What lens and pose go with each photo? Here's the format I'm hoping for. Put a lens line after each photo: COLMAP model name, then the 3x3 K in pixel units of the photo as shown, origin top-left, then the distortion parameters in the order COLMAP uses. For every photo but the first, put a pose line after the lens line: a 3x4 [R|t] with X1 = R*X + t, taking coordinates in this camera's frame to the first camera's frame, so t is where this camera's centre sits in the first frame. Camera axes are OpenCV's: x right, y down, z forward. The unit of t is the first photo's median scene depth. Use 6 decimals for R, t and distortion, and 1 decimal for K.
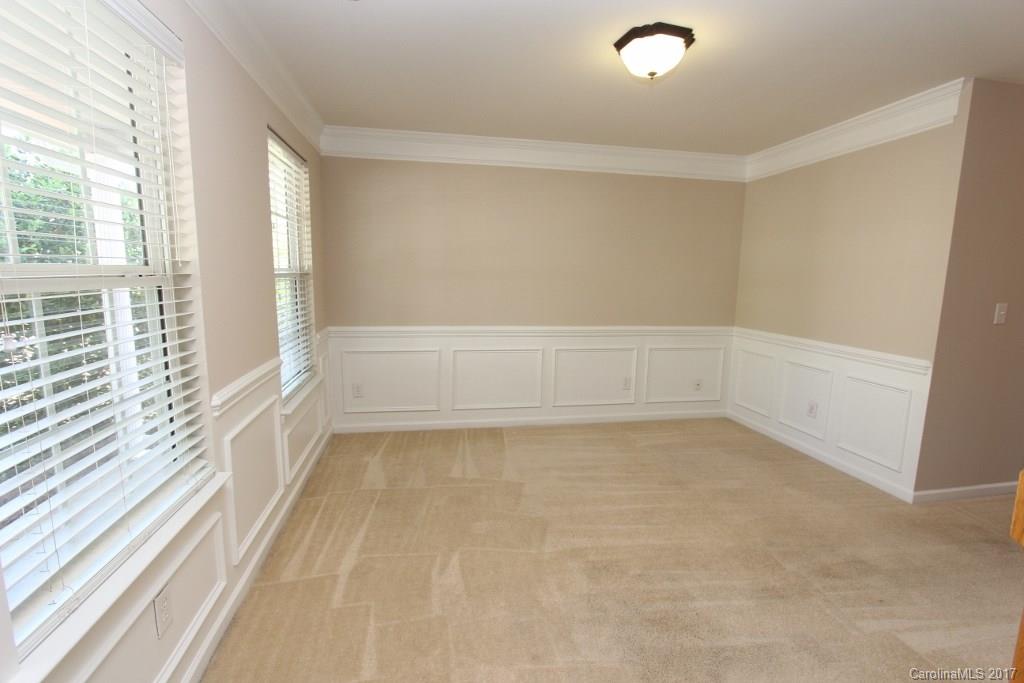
lens RADIAL K [[476.1, 0, 513.6], [0, 476.1, 340.4], [0, 0, 1]] dist [-0.000779, -0.002417]
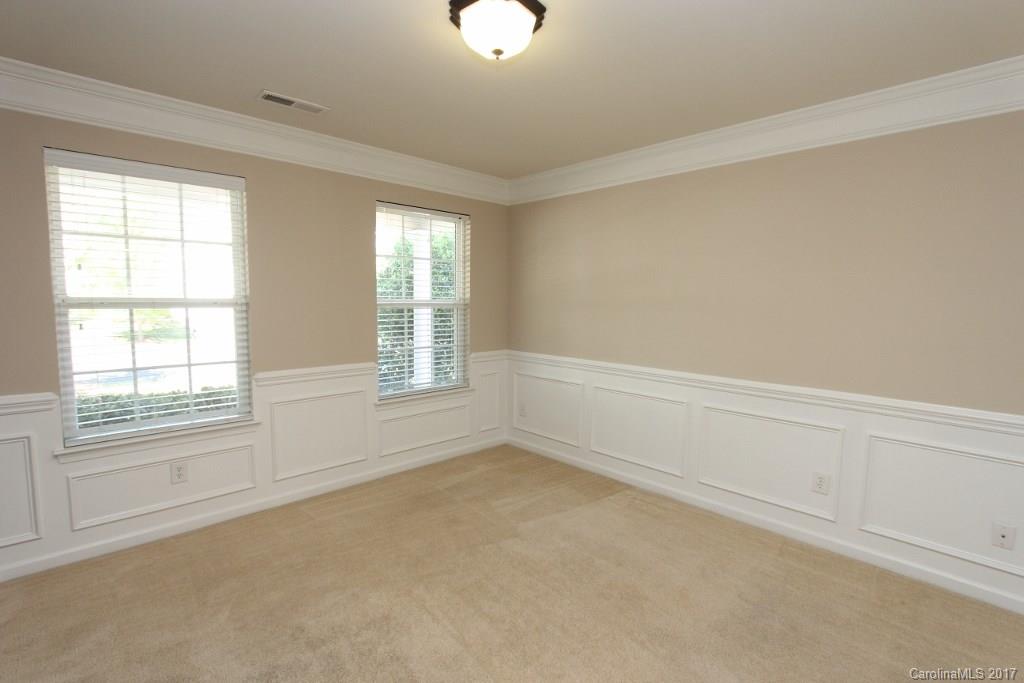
lens RADIAL K [[476.1, 0, 513.8], [0, 476.1, 341.6], [0, 0, 1]] dist [-0.000779, -0.002417]
pose [[0.549610, 0.067034, -0.832727, 0.668376], [-0.119191, 0.992871, 0.001258, -0.058331], [0.826875, 0.098562, 0.553682, 0.415128]]
